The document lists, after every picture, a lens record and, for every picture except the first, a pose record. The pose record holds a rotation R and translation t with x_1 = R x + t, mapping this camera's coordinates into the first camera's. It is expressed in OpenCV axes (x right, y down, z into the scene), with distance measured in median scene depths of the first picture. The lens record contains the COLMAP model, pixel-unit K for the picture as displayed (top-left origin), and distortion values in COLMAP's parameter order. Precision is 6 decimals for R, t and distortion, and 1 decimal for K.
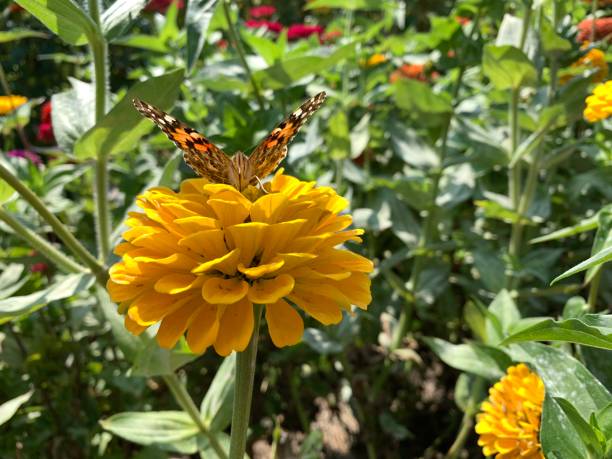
lens RADIAL K [[486.0, 0, 300.3], [0, 486.0, 231.0], [0, 0, 1]] dist [-0.047415, 0.016848]
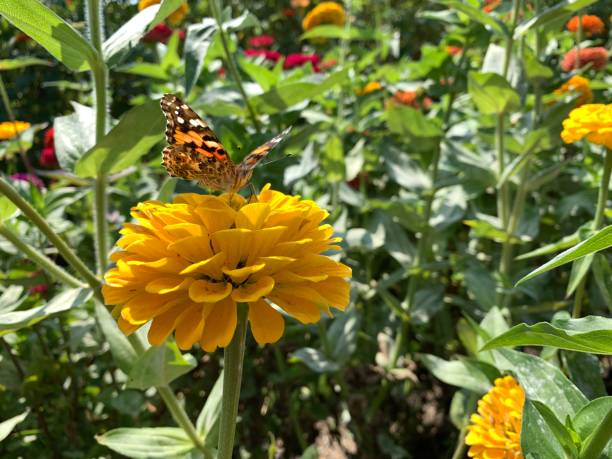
lens RADIAL K [[485.7, 0, 310.9], [0, 485.7, 230.5], [0, 0, 1]] dist [-0.047420, 0.018918]
pose [[0.999857, -0.004209, 0.016375, 0.013395], [0.005103, 0.998475, -0.054965, 0.012396], [-0.016119, 0.055040, 0.998354, -0.023811]]
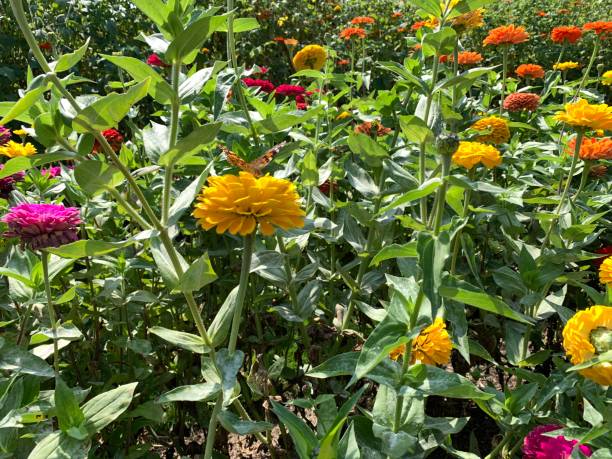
lens RADIAL K [[491.3, 0, 309.3], [0, 491.3, 235.2], [0, 0, 1]] dist [-0.003519, -0.000870]
pose [[0.996940, 0.055120, 0.055430, 0.012183], [-0.050574, 0.995485, -0.080320, 0.115819], [-0.059607, 0.077271, 0.995227, -0.427030]]
